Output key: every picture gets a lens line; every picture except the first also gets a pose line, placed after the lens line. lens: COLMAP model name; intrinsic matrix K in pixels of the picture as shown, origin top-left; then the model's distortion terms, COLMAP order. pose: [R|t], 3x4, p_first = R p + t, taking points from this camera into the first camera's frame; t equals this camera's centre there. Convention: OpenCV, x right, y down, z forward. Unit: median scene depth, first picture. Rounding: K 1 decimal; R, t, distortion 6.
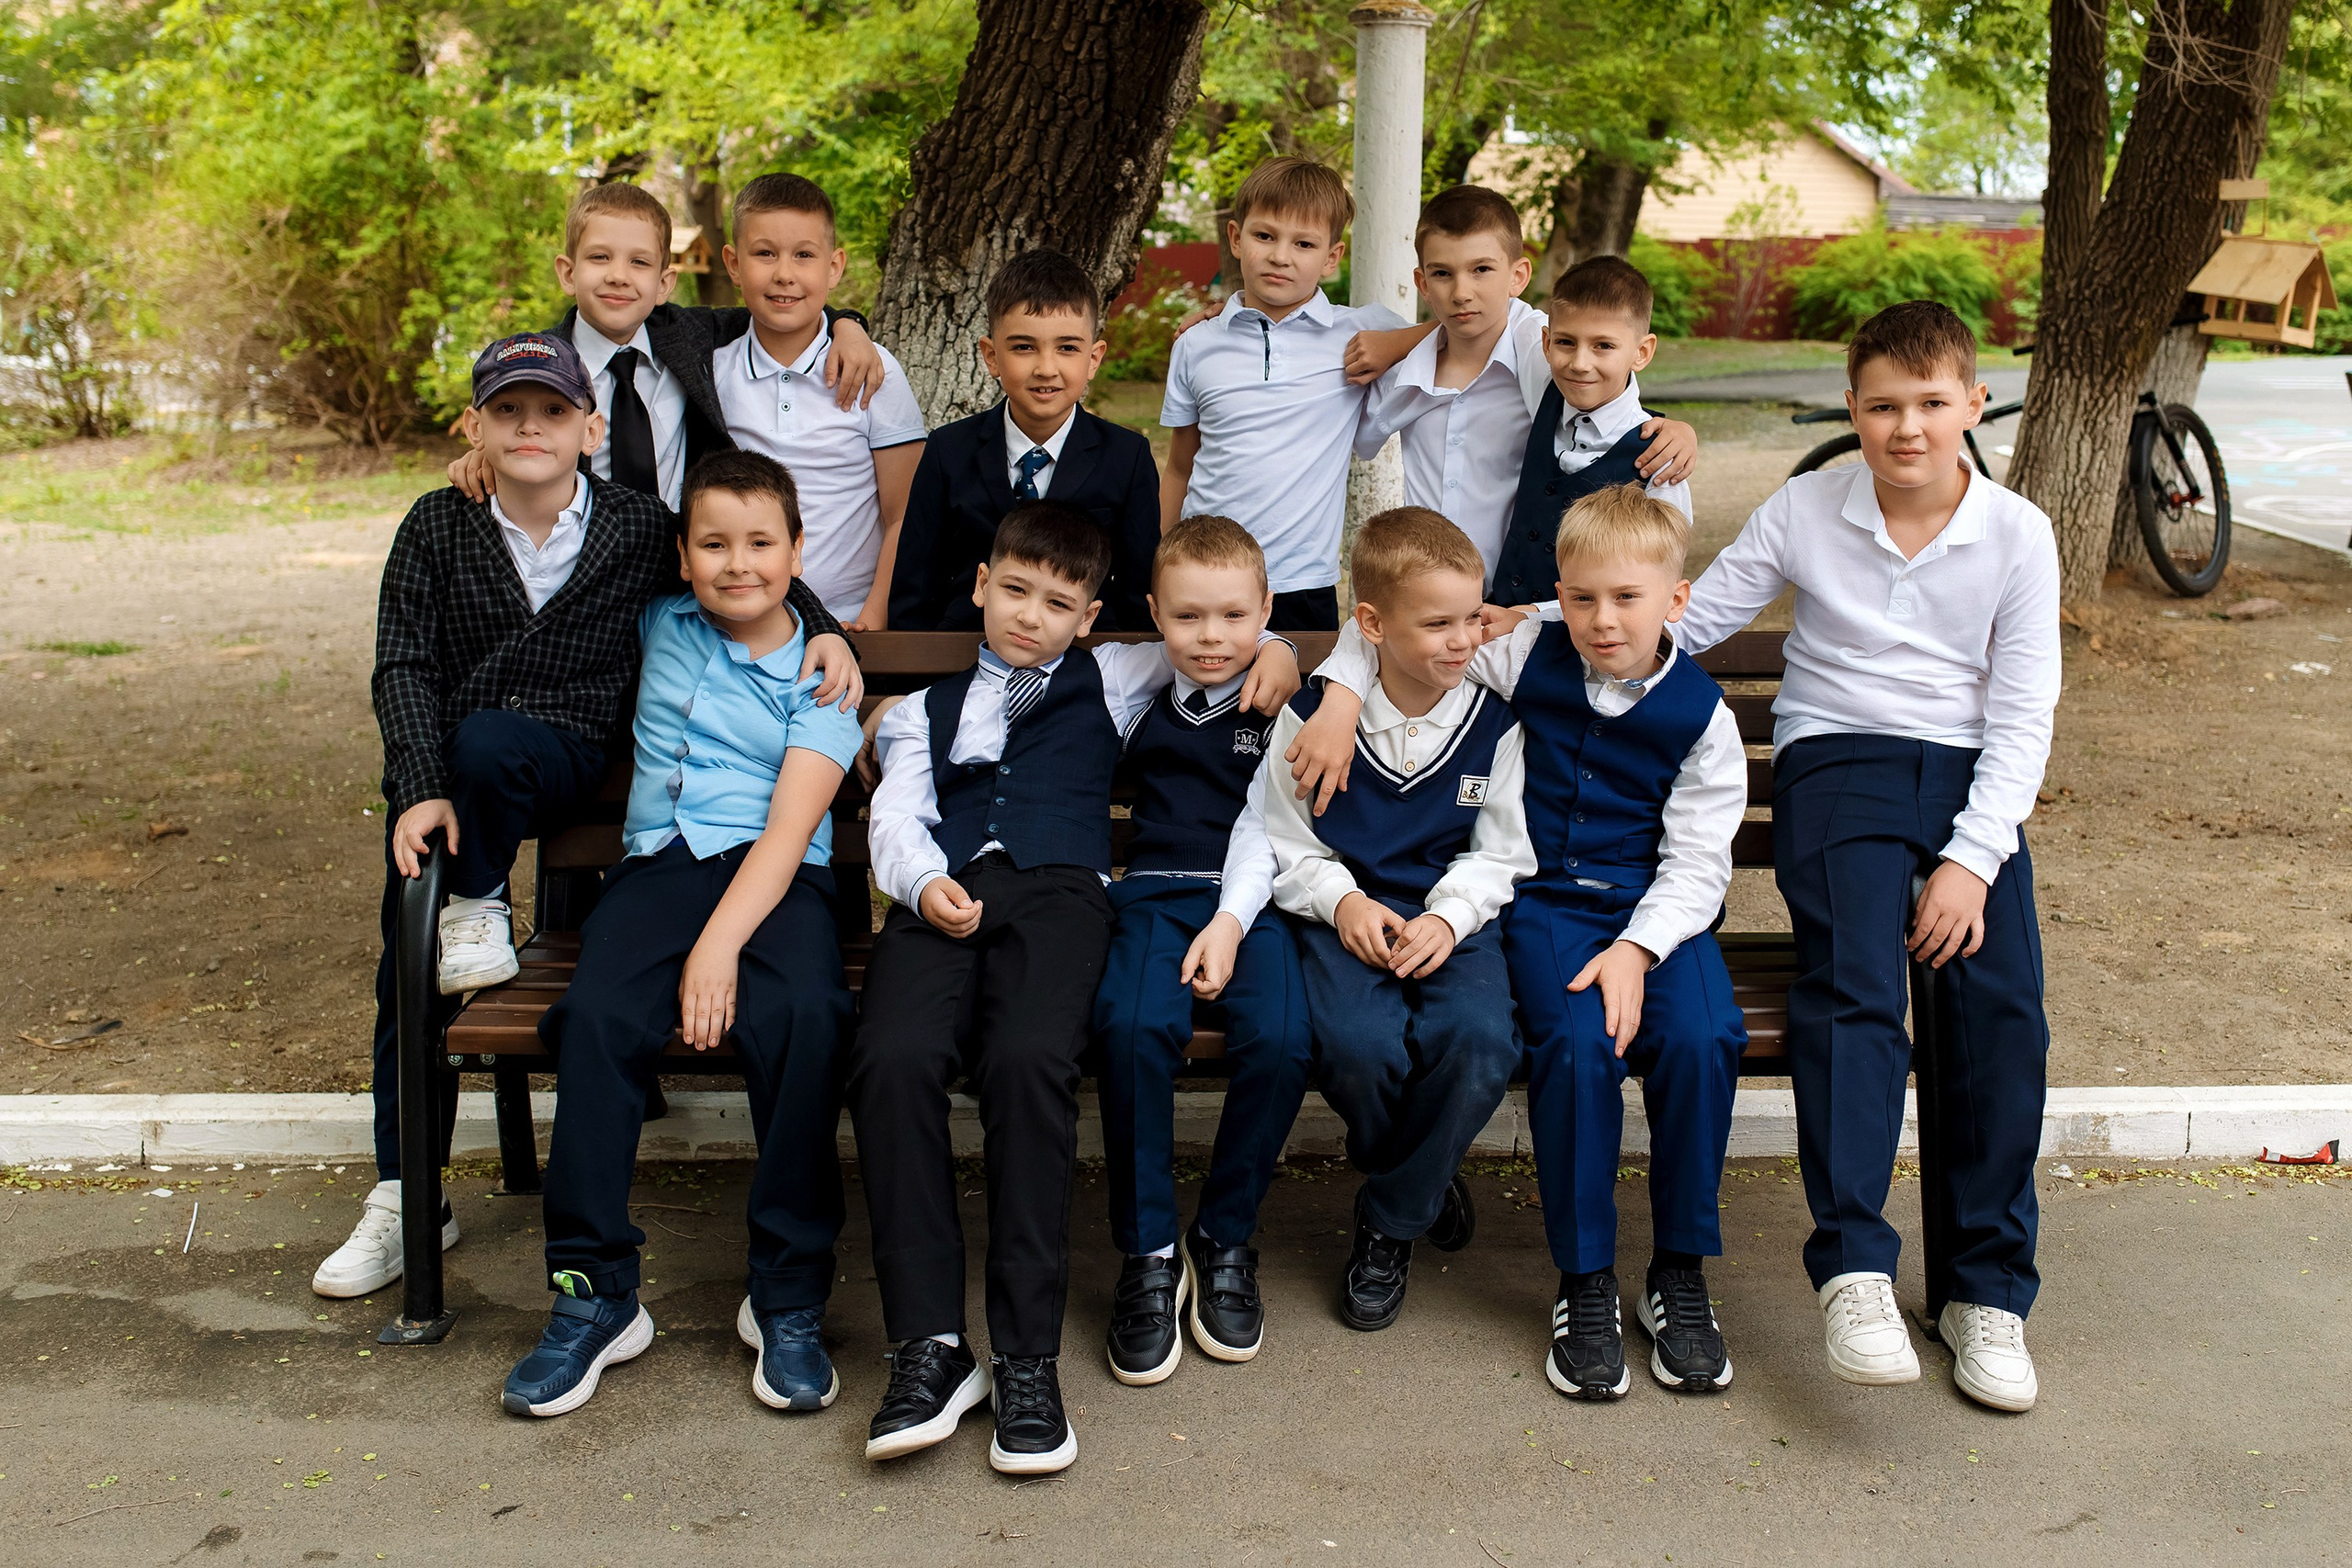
lens RADIAL K [[2461.4, 0, 1230.2], [0, 2461.4, 694.9], [0, 0, 1]] dist [0.008995, -0.017904]
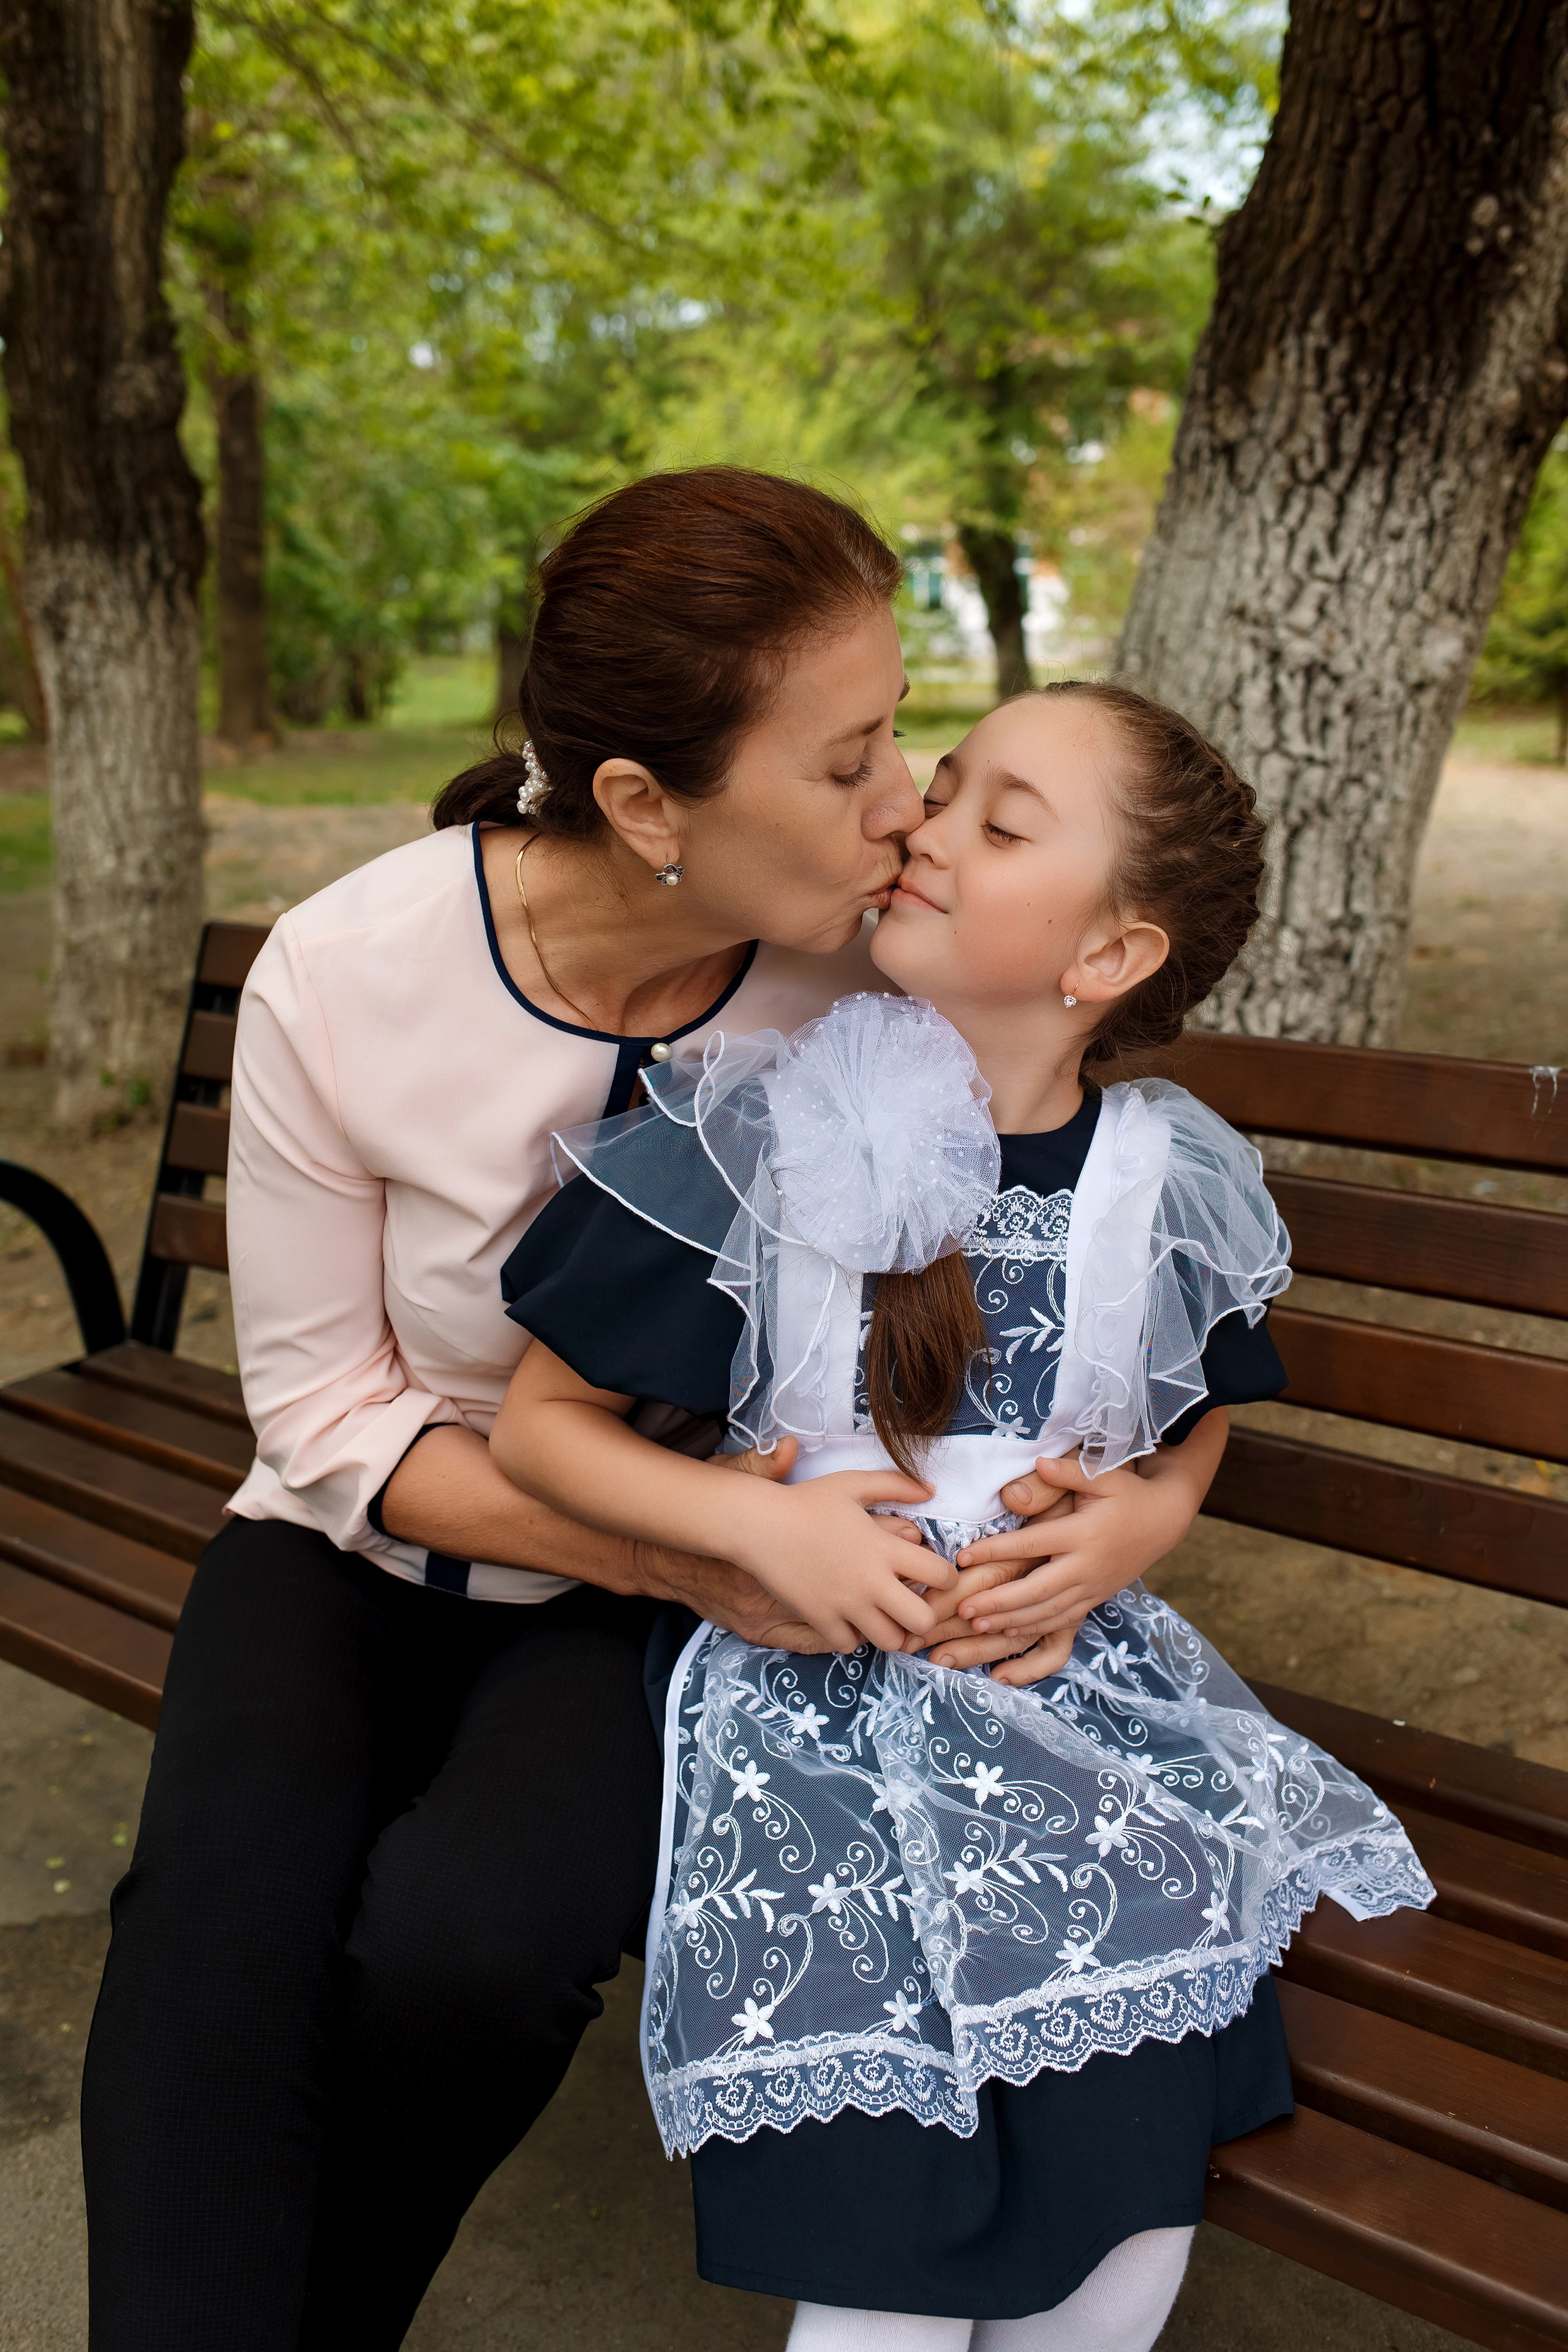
lens RADIAL K [[2231.6, 0, 784.8], [0, 2231.6, 1176.1], [0, 0, 1]] dist [-0.014771, 0.002785]
pose [[0.787532, 0.133045, -0.601741, 0.169650], [-0.067005, 0.989115, 0.131001, -0.033775], [0.612620, -0.062847, 0.787875, 0.401221]]
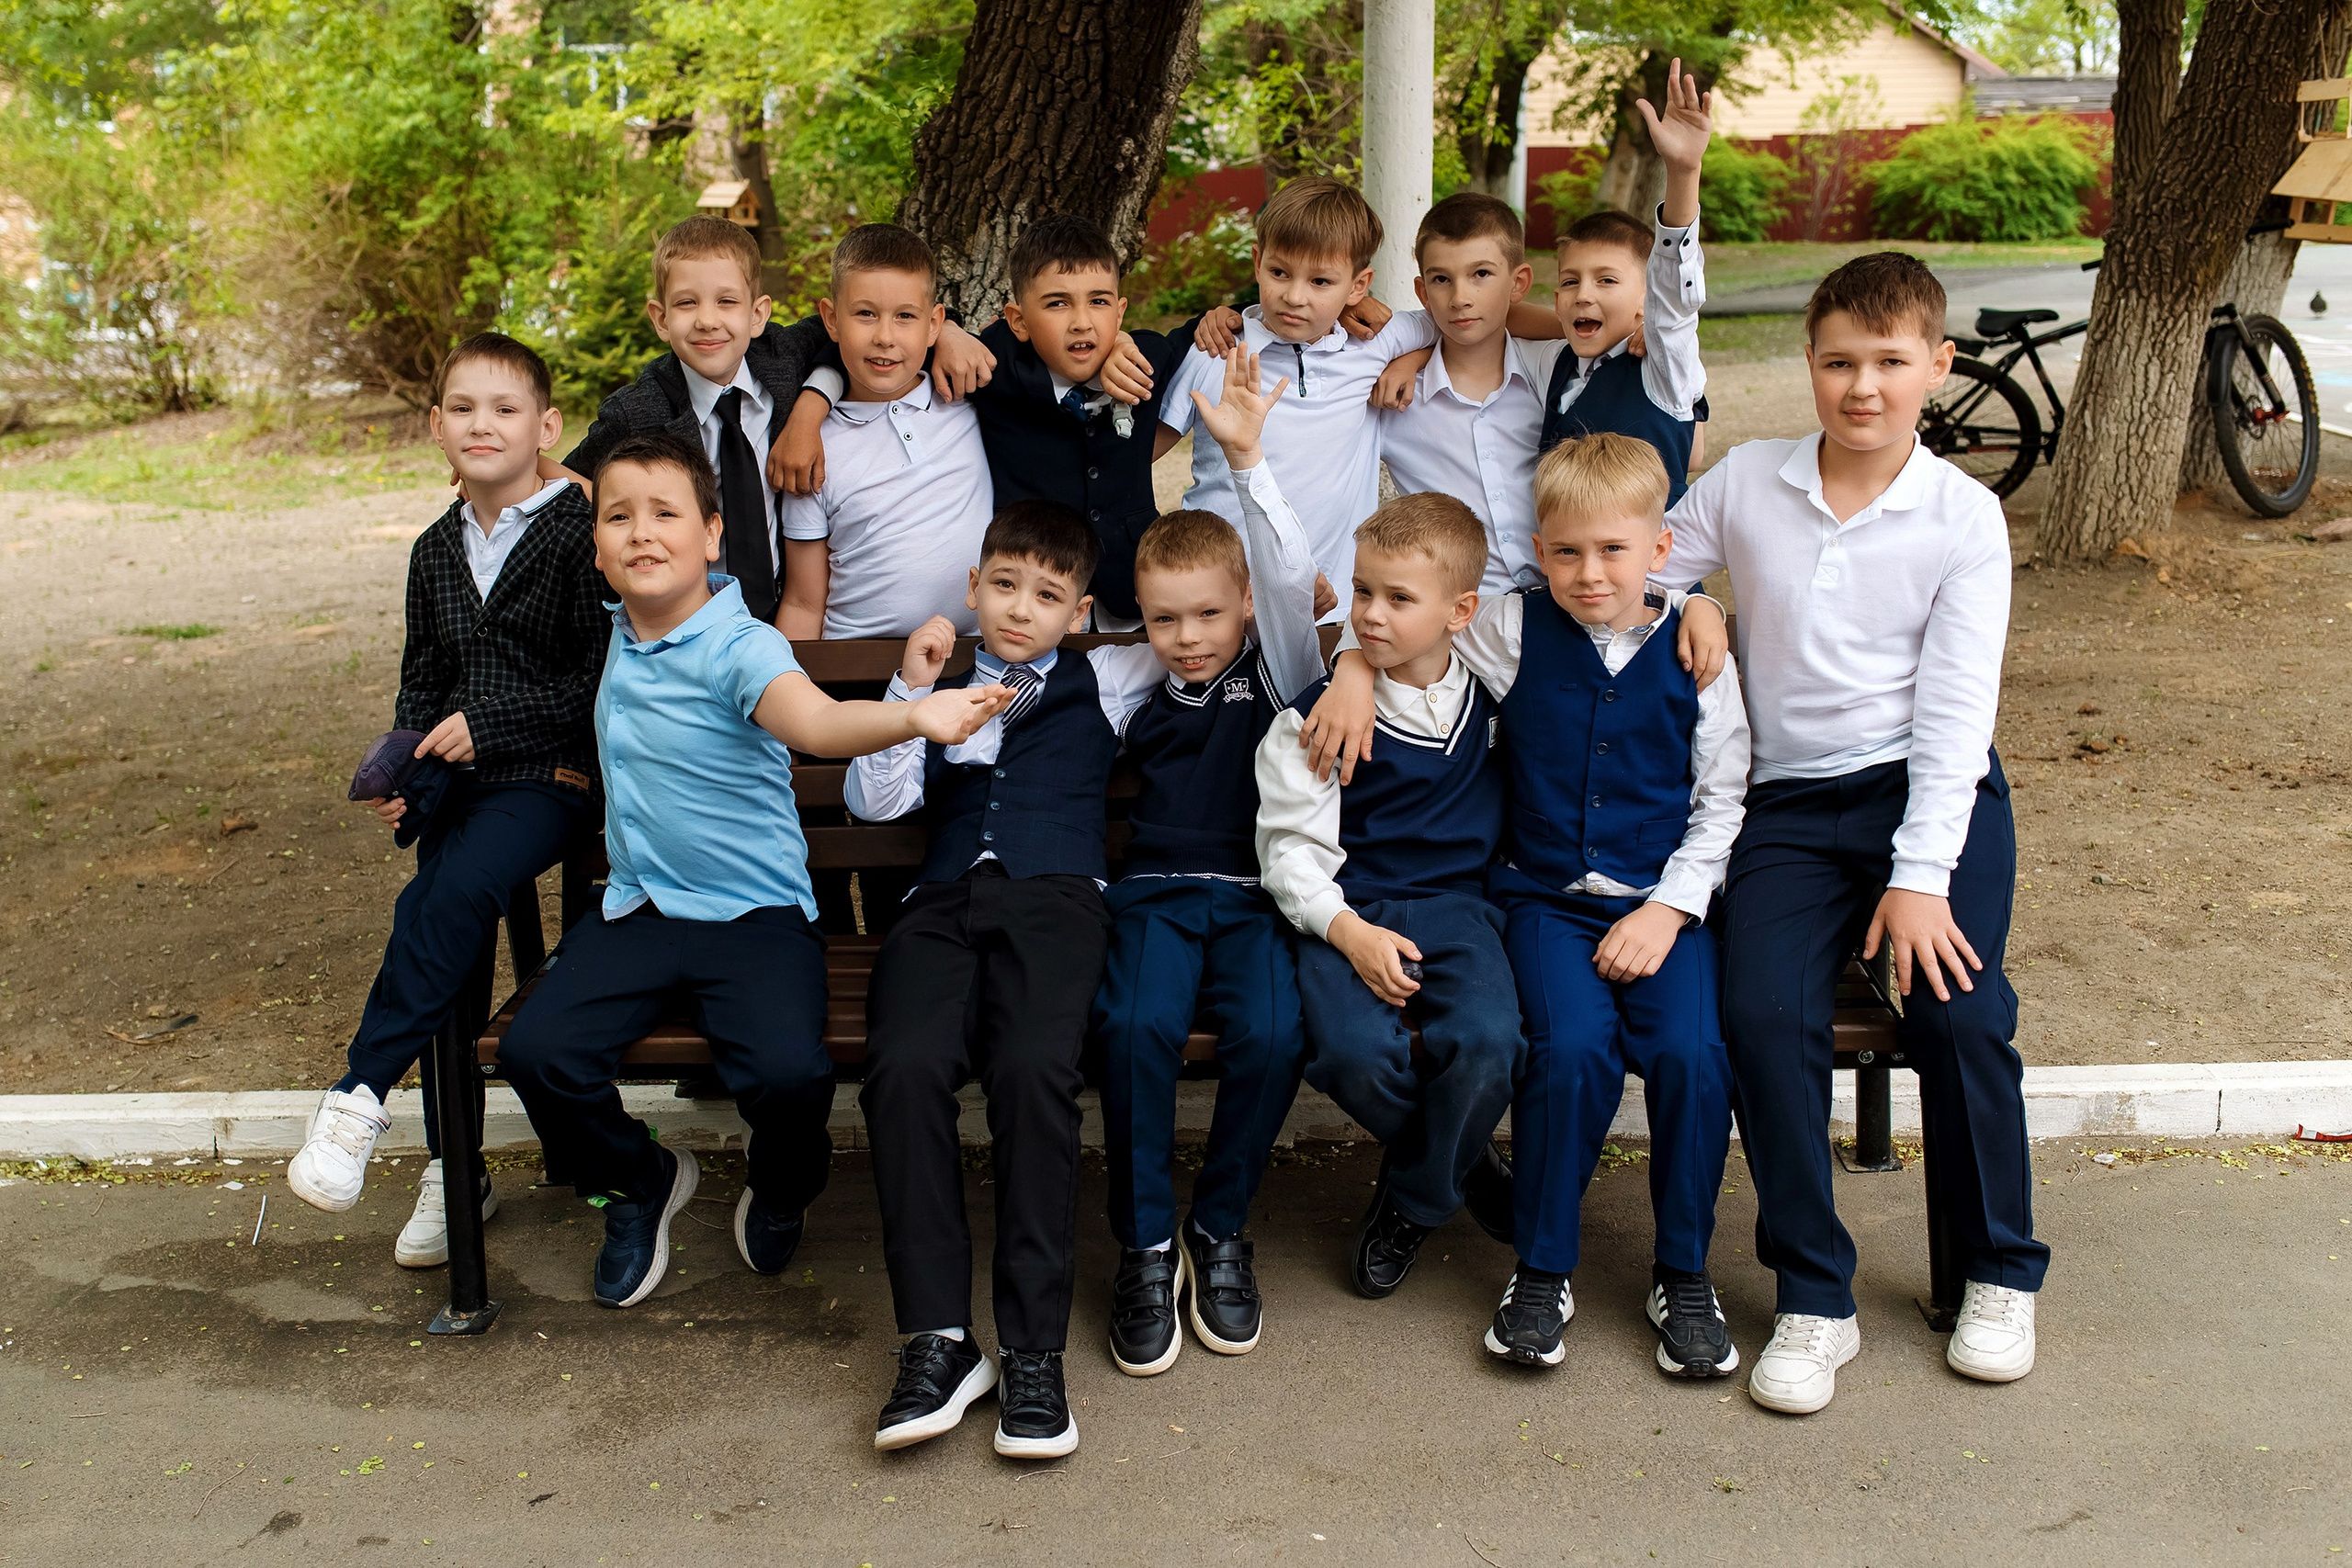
lens RADIAL K [[2455.9, 0, 1050.7], [0, 2455.9, 794.4], [0, 0, 1]] dist [0.007786, -0.015636]
pose [[0.994734, -0.022257, -0.100040, 0.018992], [0.028972, 0.997387, 0.066176, -0.018236], [0.098306, -0.068726, 0.992780, -0.005691]]
